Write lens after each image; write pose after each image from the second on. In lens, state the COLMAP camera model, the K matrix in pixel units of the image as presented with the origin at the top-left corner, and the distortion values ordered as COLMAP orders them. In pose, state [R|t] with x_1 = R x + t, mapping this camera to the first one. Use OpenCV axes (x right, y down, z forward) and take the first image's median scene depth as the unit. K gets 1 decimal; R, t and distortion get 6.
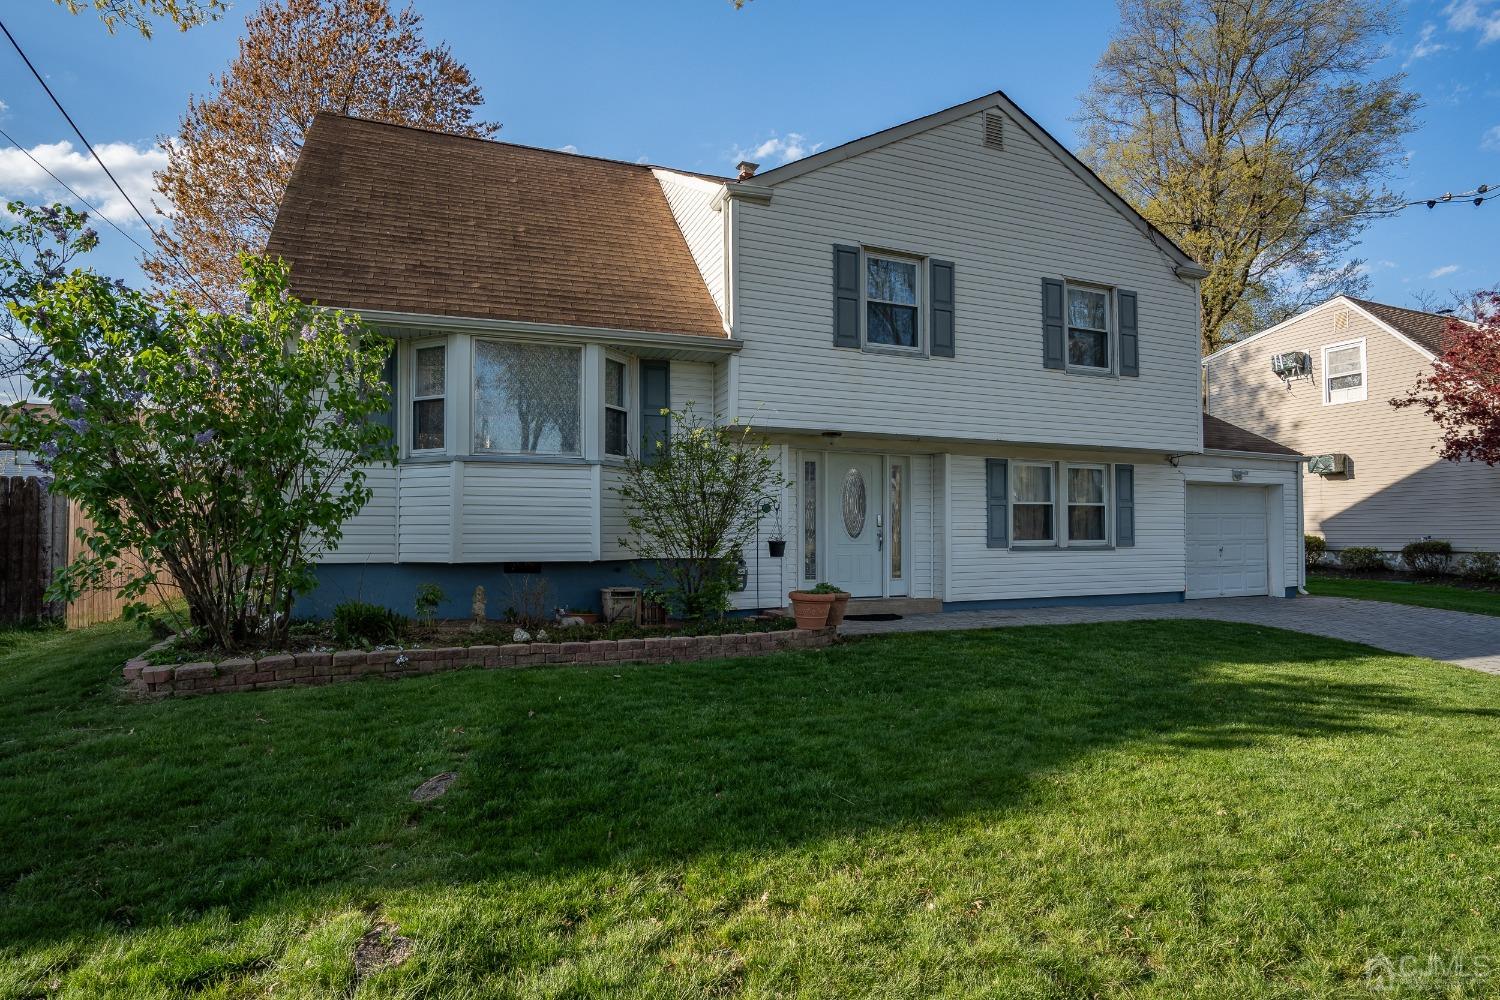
lens RADIAL K [[791.8, 0, 750.7], [0, 791.8, 508.3], [0, 0, 1]] dist [0.022350, 0.002384]
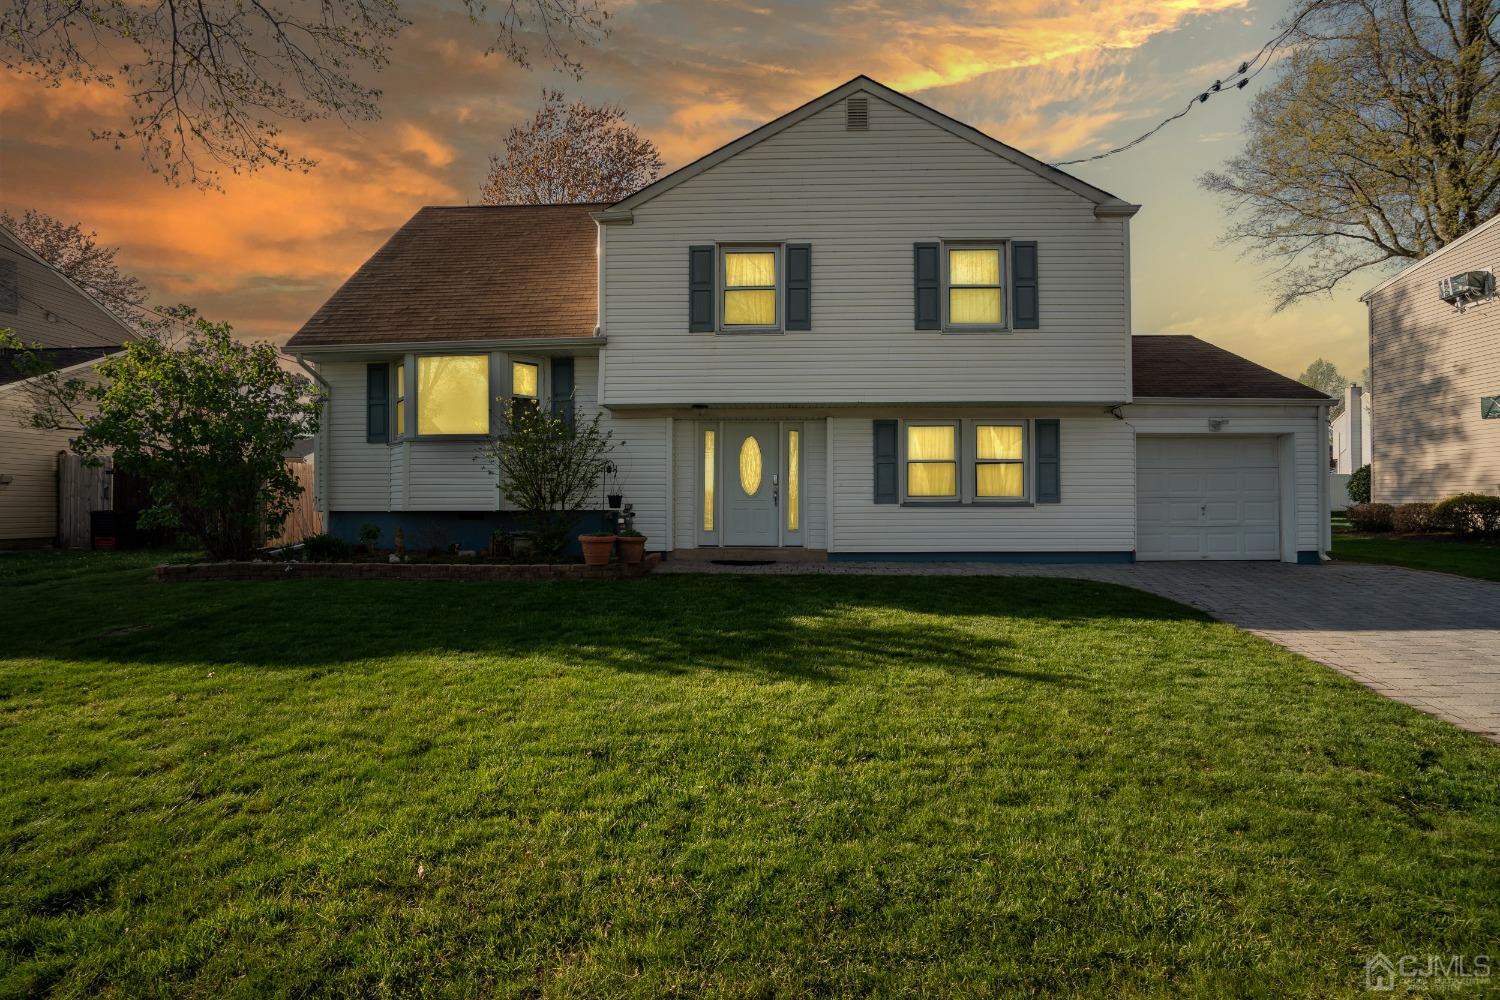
lens RADIAL K [[682.6, 0, 752.0], [0, 682.6, 499.7], [0, 0, 1]] dist [0.000441, 0.000173]
pose [[0.904681, -0.005503, -0.426055, 0.550657], [0.014169, 0.999752, 0.017172, 0.026363], [0.425854, -0.021572, 0.904535, 0.096896]]
